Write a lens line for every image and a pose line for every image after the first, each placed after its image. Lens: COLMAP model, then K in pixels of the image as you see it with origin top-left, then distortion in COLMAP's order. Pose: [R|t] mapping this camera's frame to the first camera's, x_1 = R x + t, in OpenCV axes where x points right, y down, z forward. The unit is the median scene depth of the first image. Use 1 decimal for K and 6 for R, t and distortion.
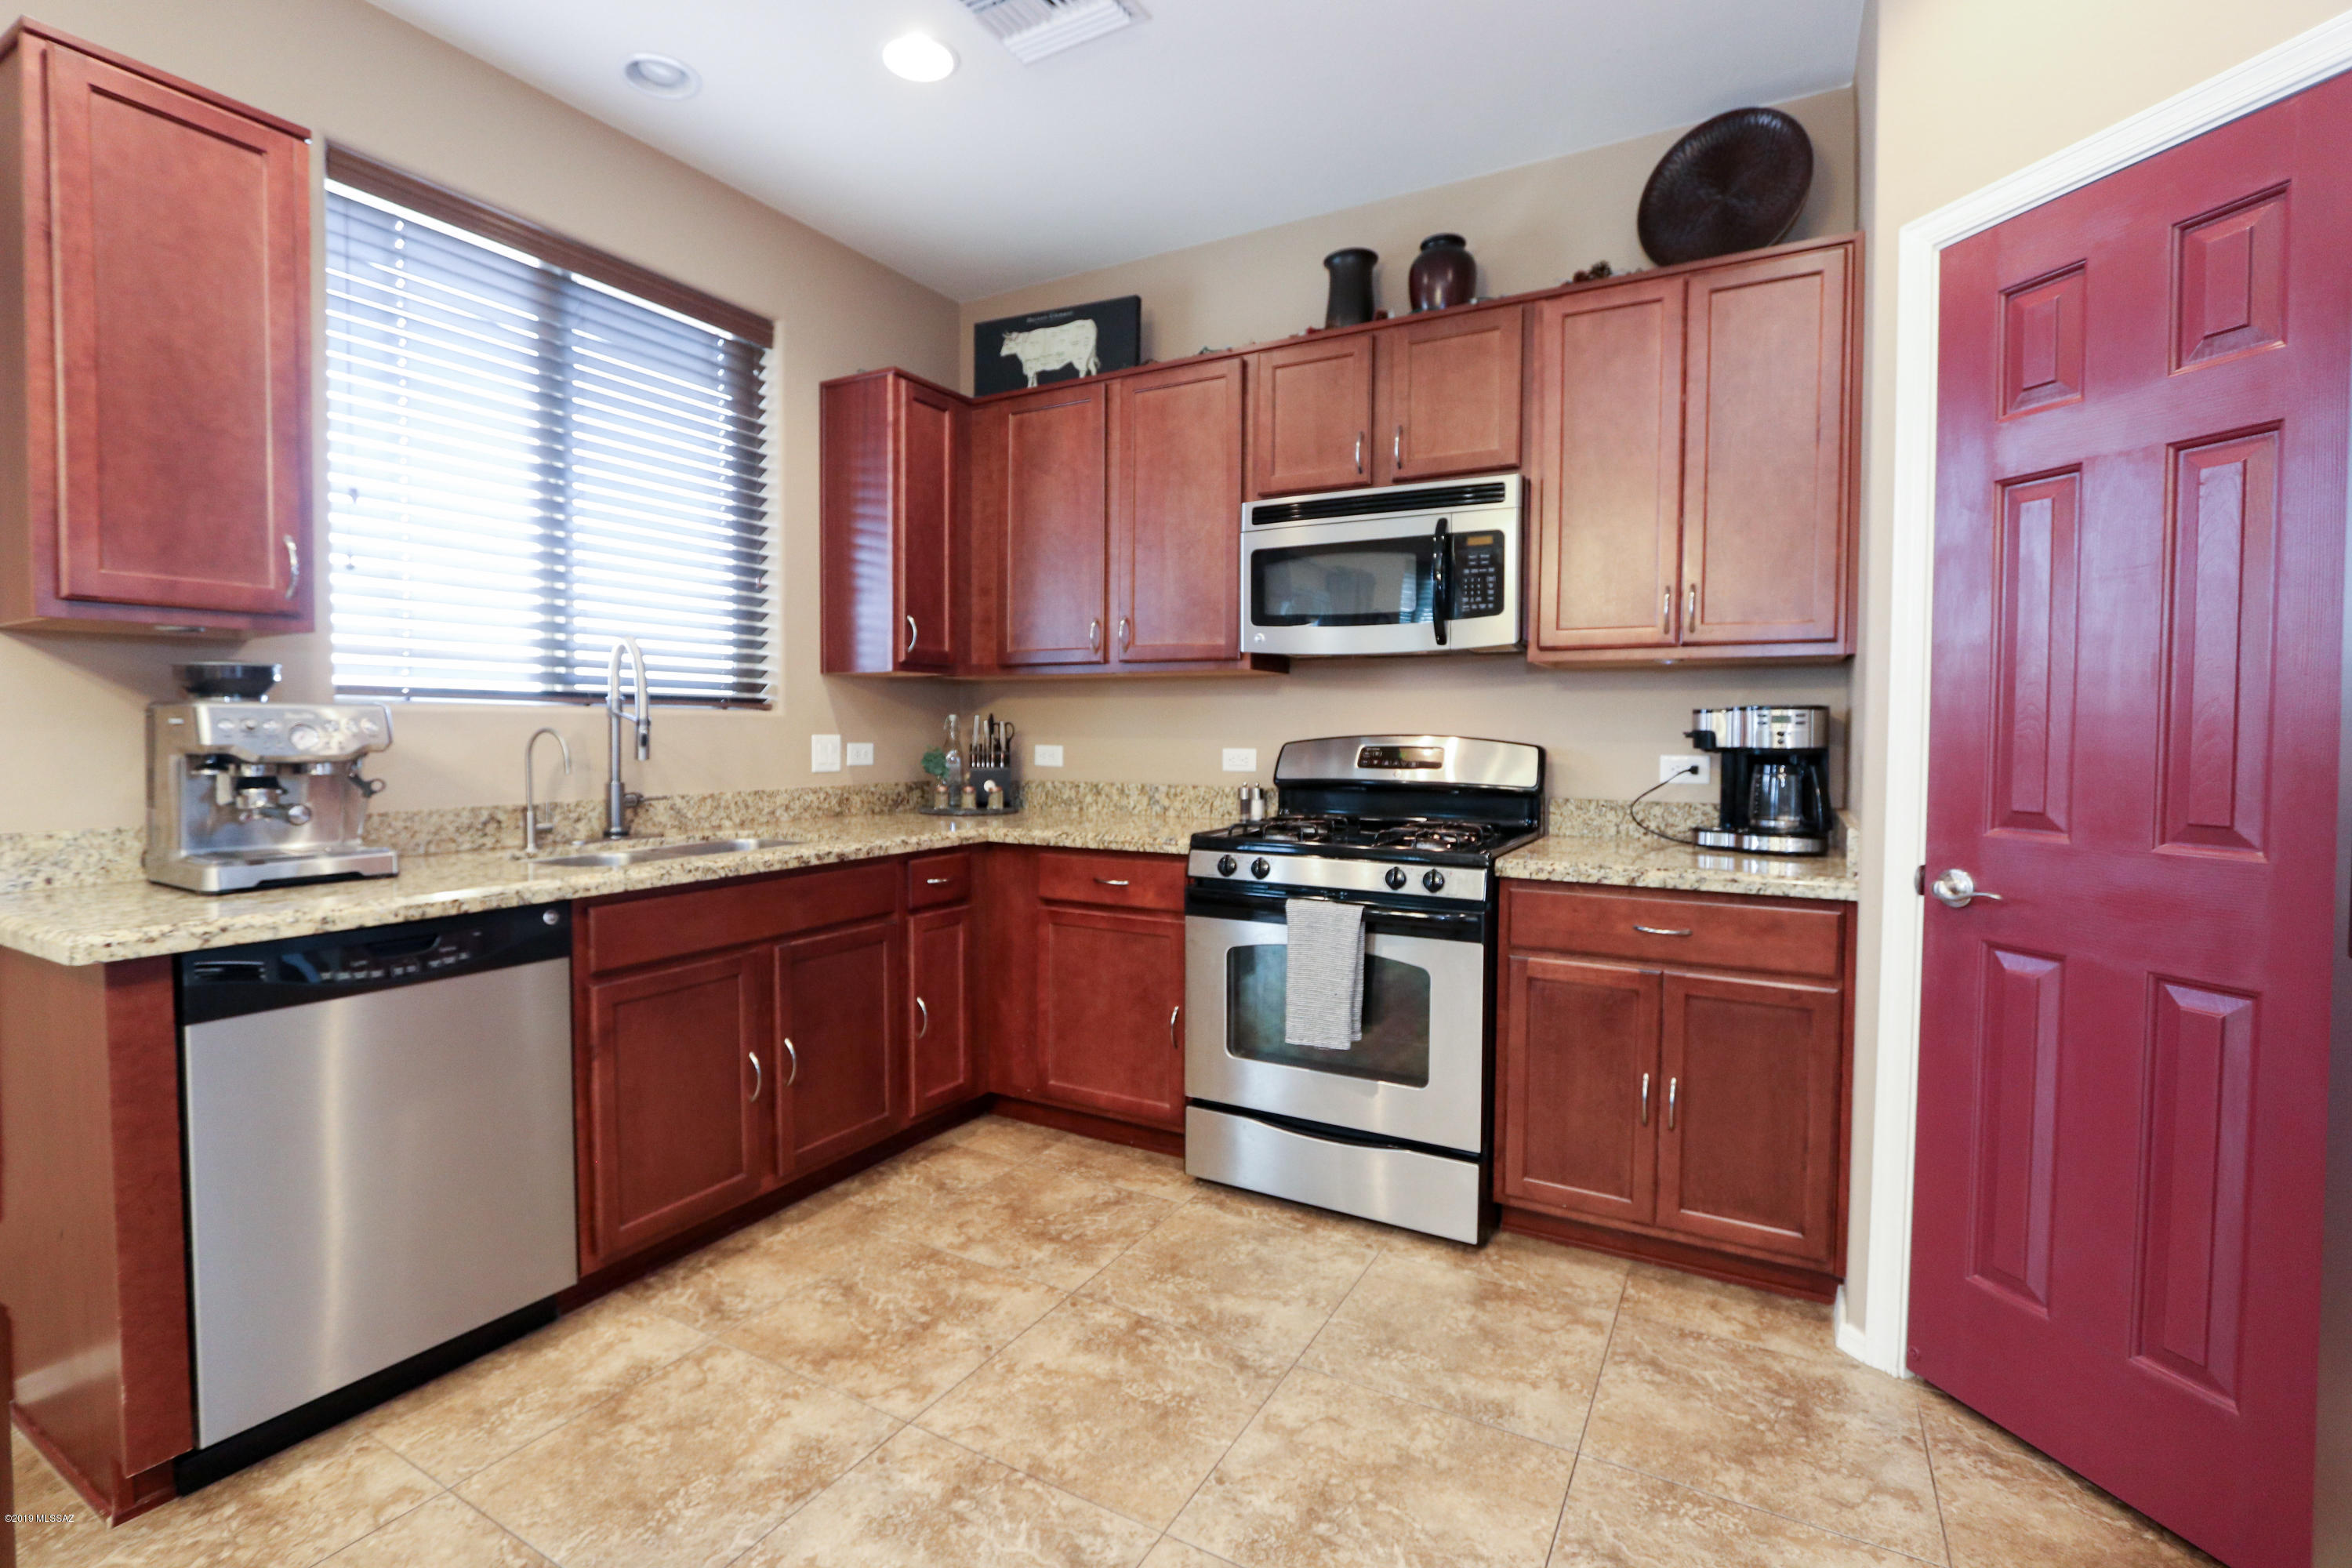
lens RADIAL K [[1086.1, 0, 1136.4], [0, 1086.1, 768.3], [0, 0, 1]] dist [-0.016491, 0.001016]
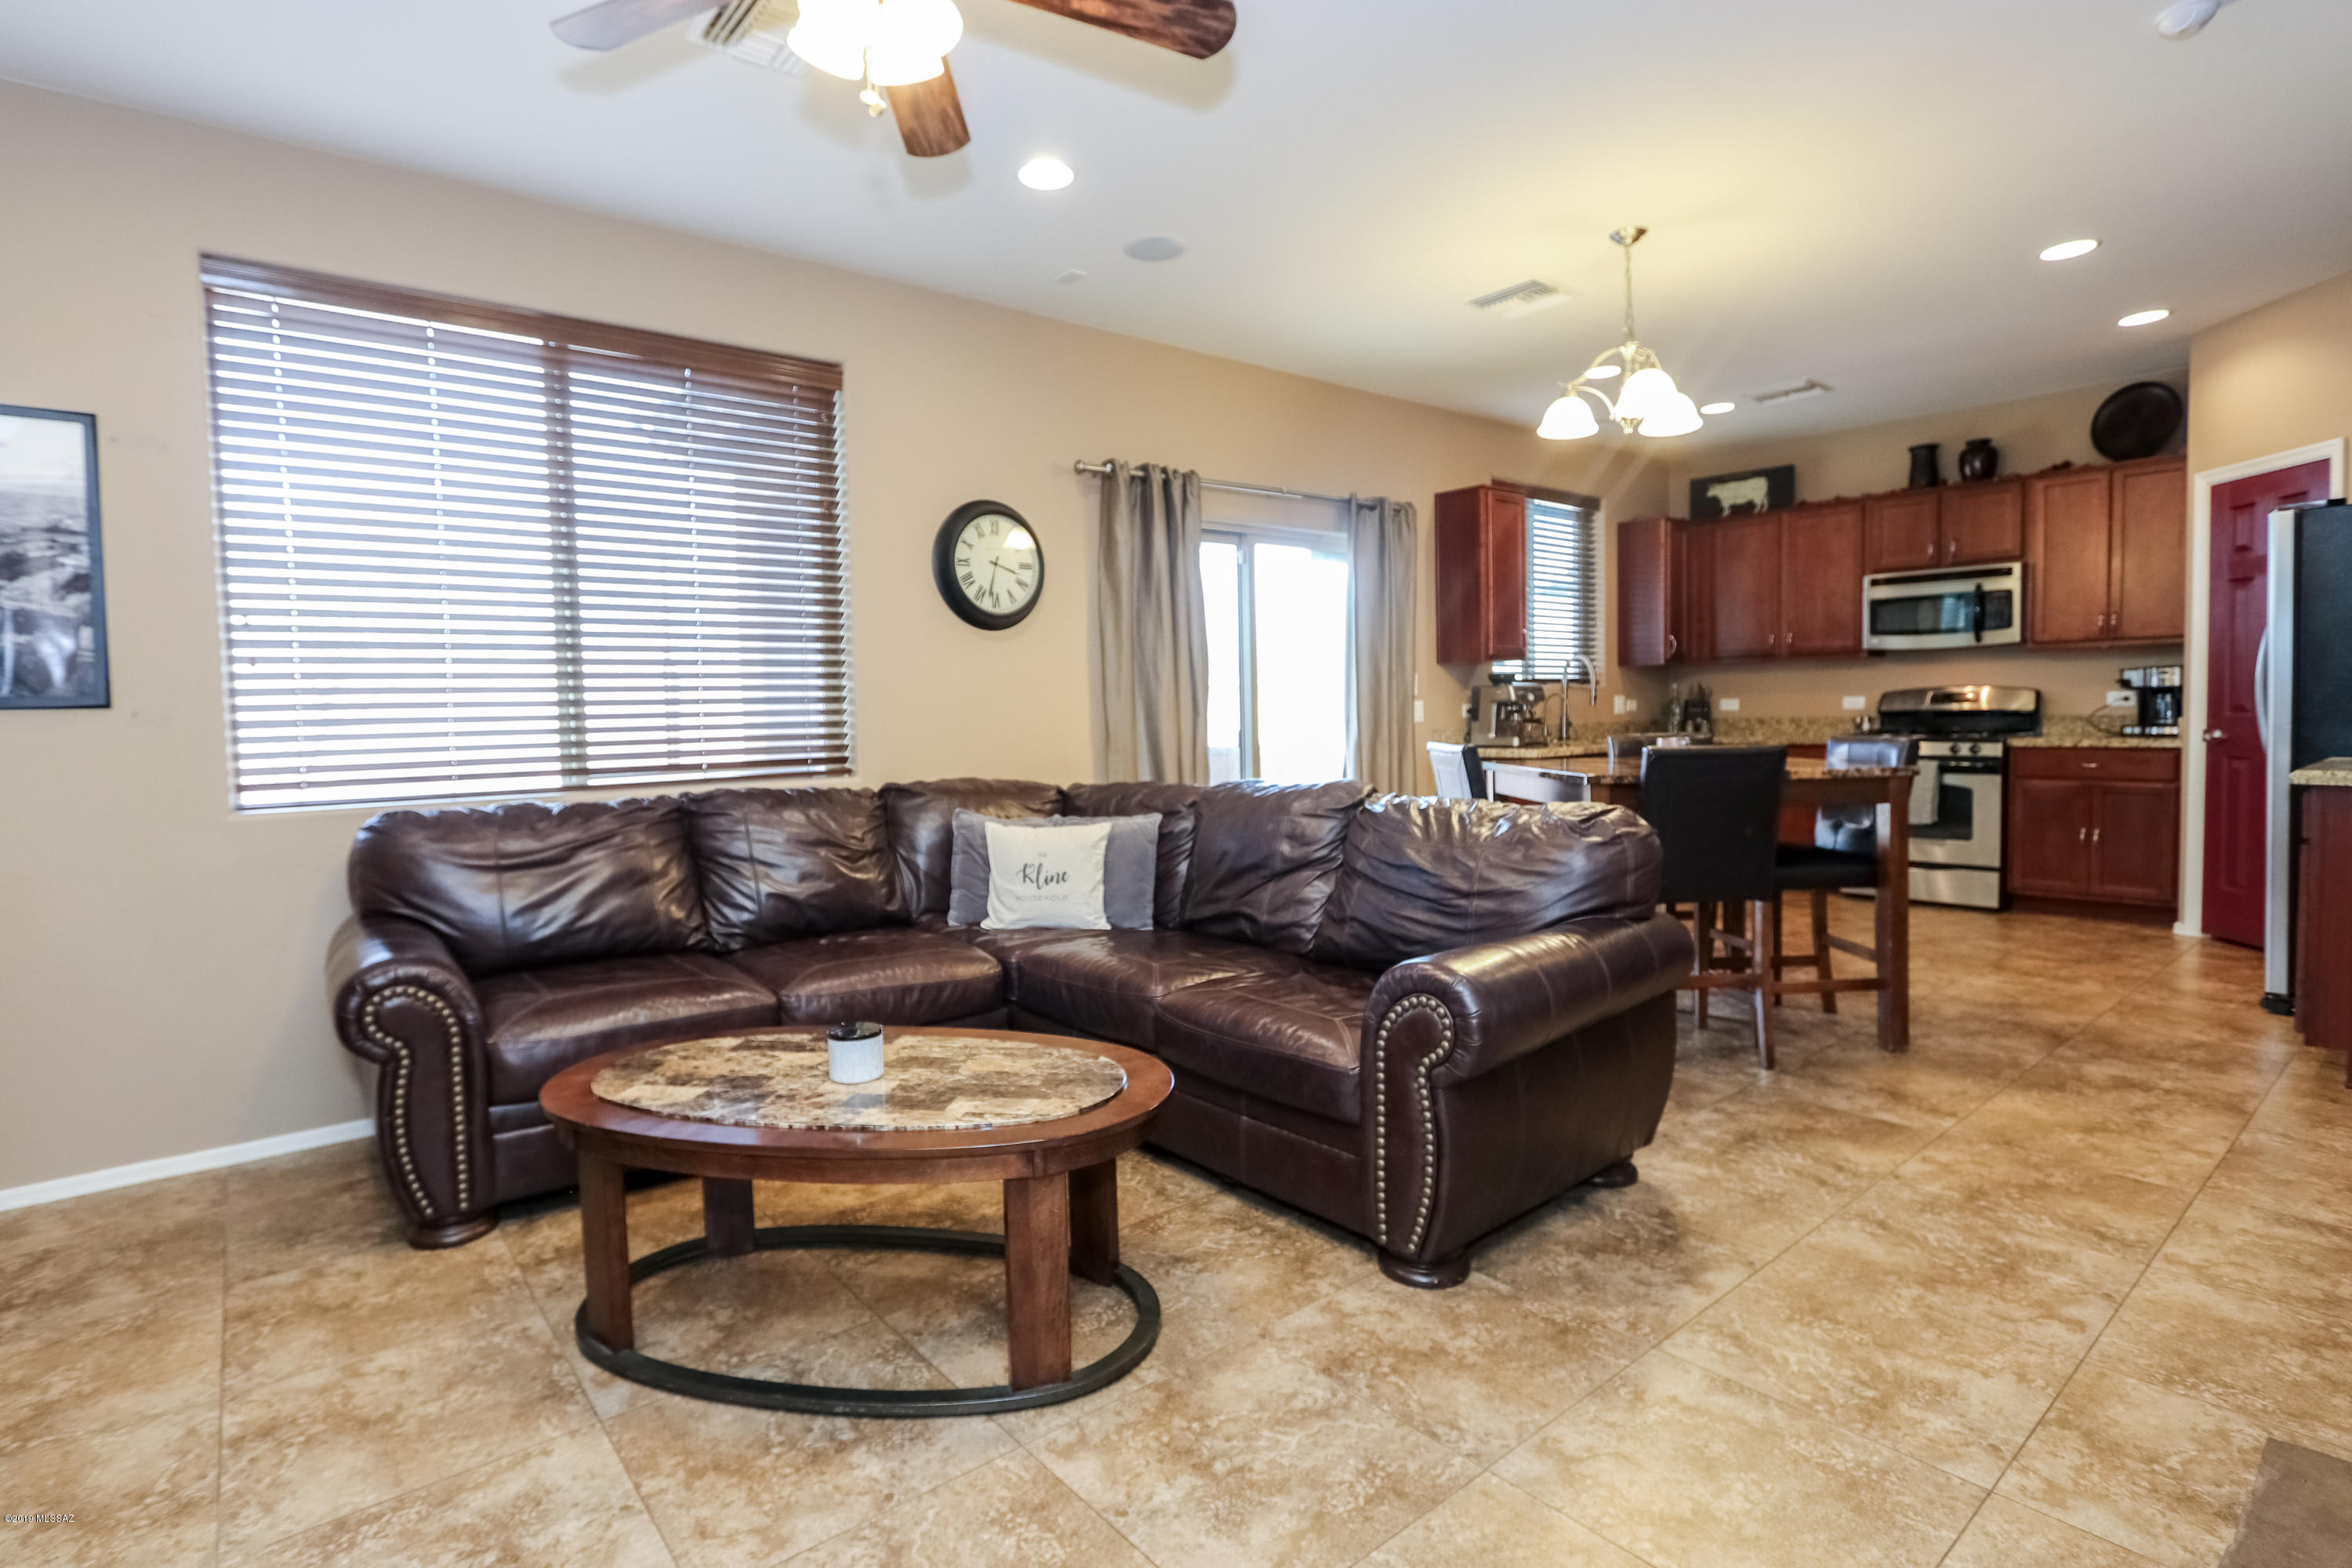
lens RADIAL K [[1139.3, 0, 1132.1], [0, 1139.3, 768.0], [0, 0, 1]] dist [-0.019741, 0.000487]
pose [[0.932466, -0.006616, -0.361197, -0.471817], [0.012952, 0.999802, 0.015122, 0.076889], [0.361025, -0.018778, 0.932367, -1.669000]]
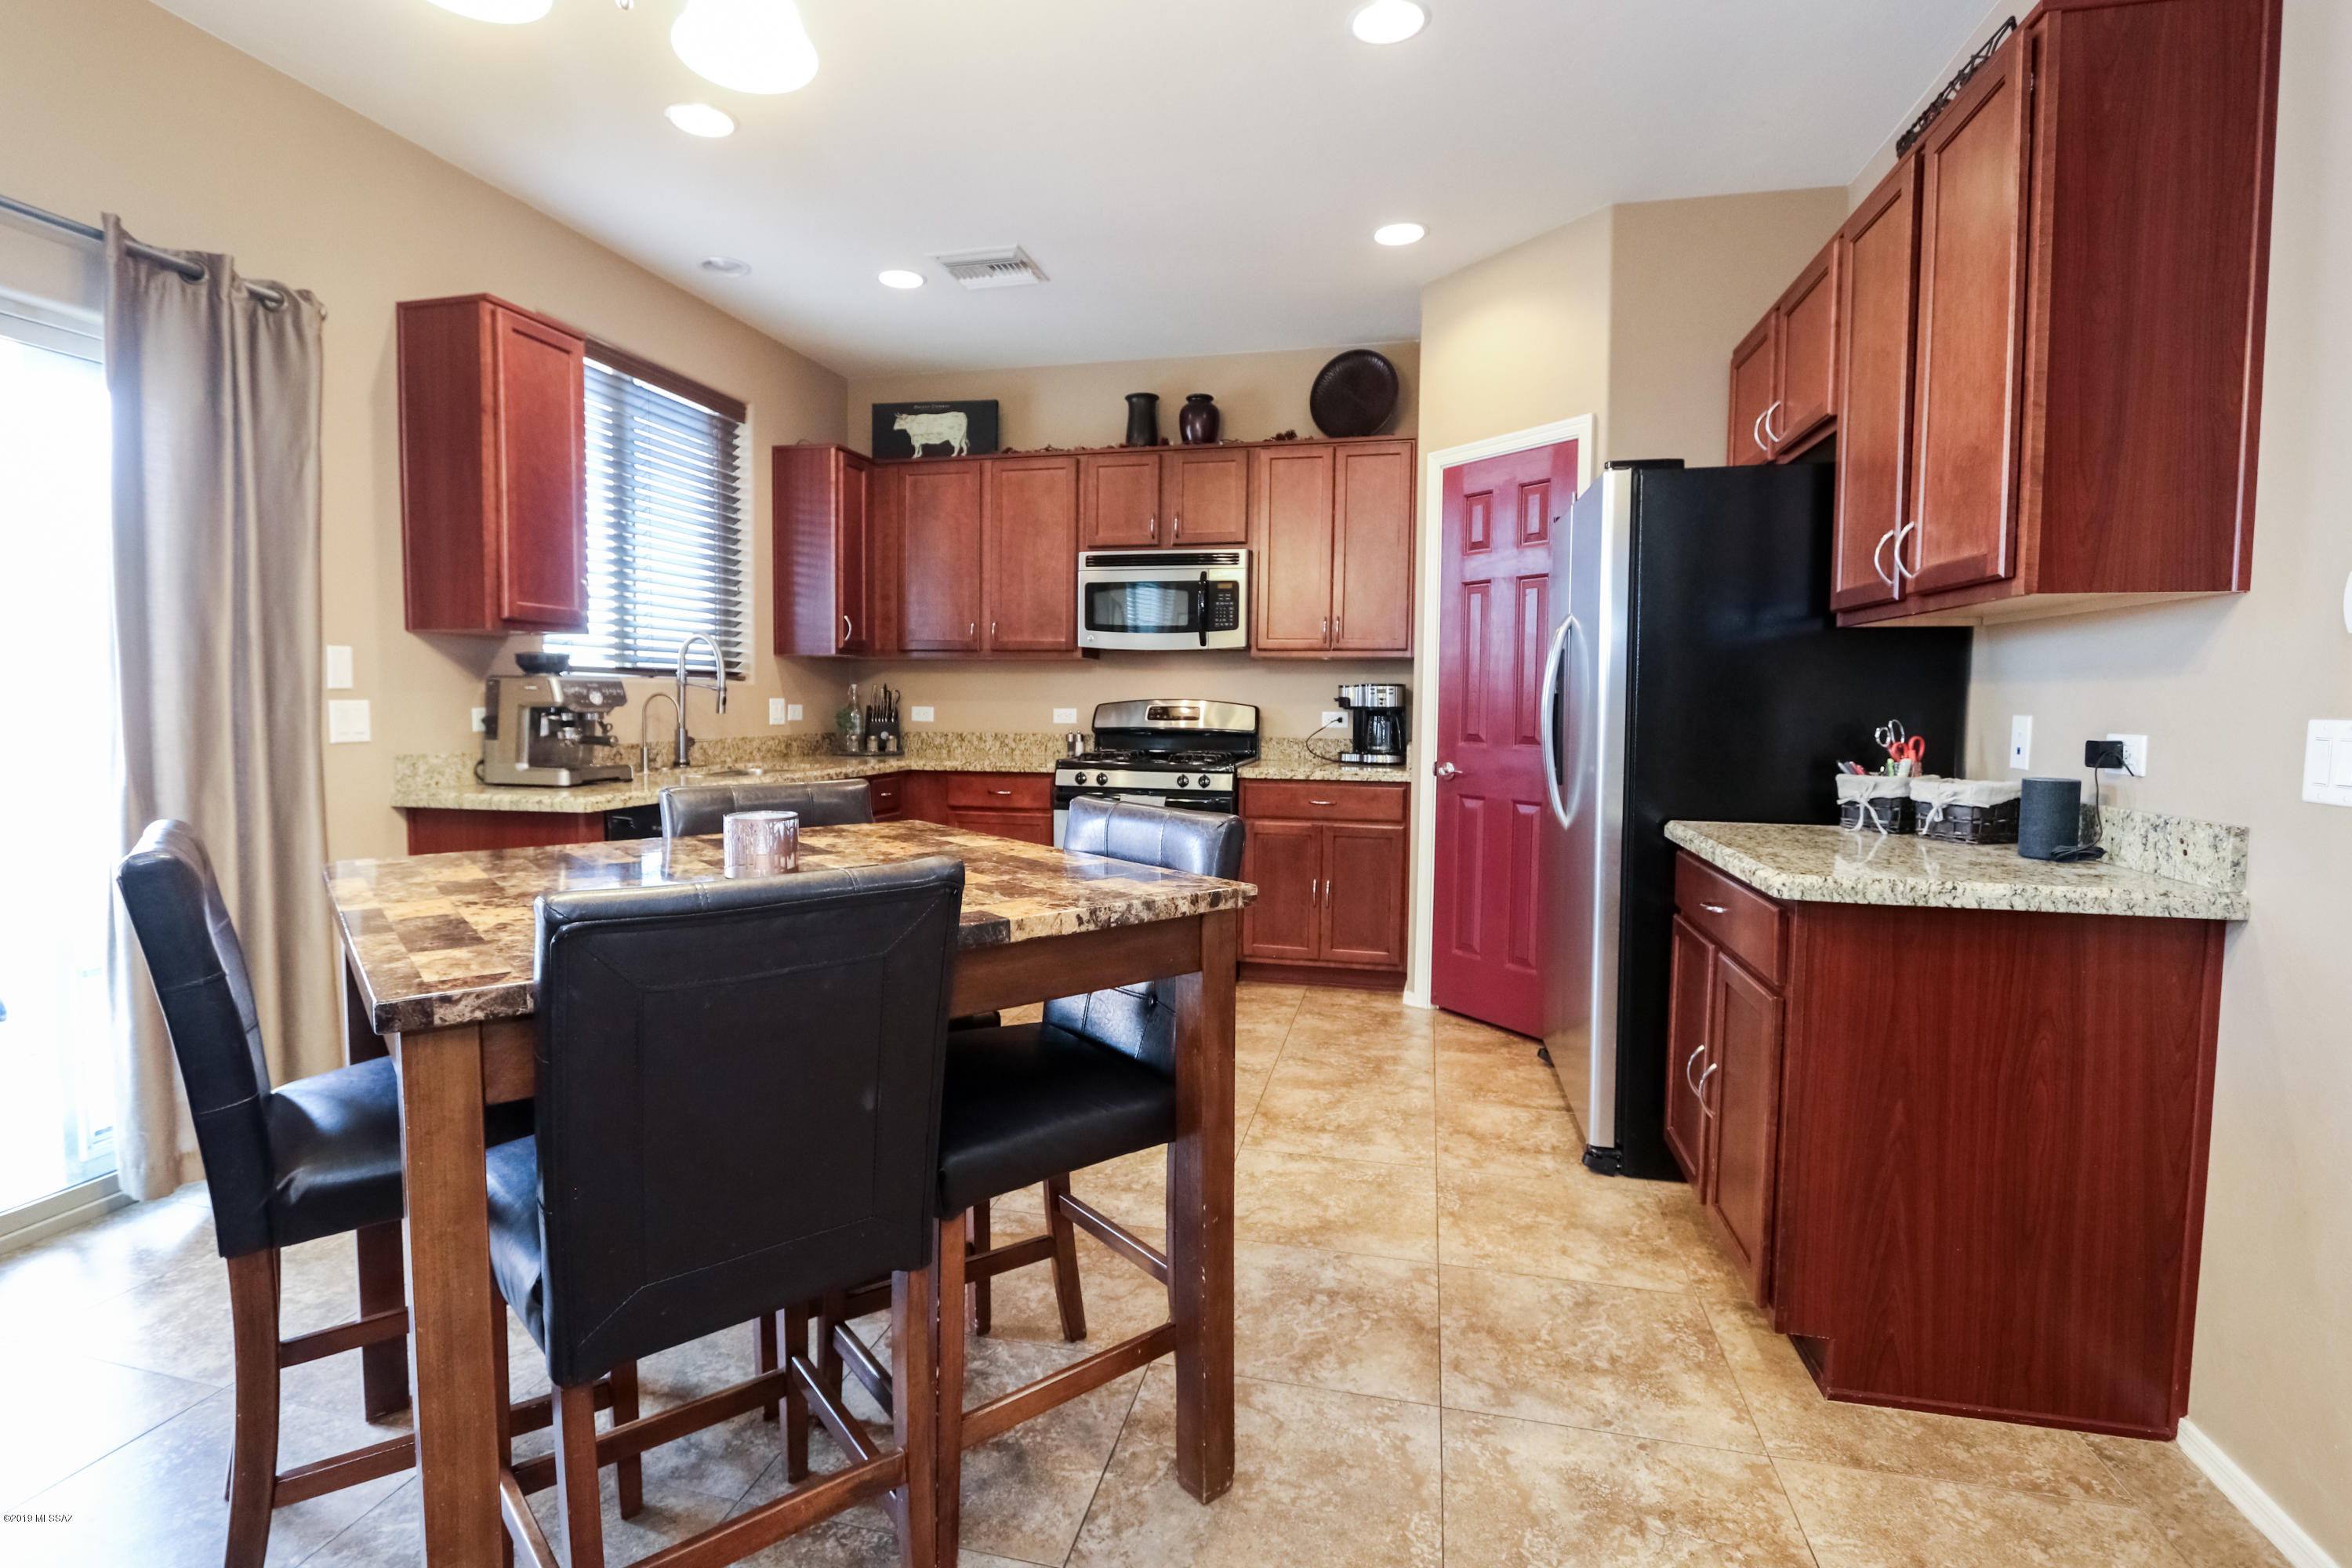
lens RADIAL K [[1139.3, 0, 1132.1], [0, 1139.3, 768.0], [0, 0, 1]] dist [-0.019741, 0.000487]
pose [[0.960796, -0.013057, 0.276948, -0.322431], [0.005765, 0.999615, 0.027128, 0.027935], [-0.277196, -0.024468, 0.960502, -0.687495]]
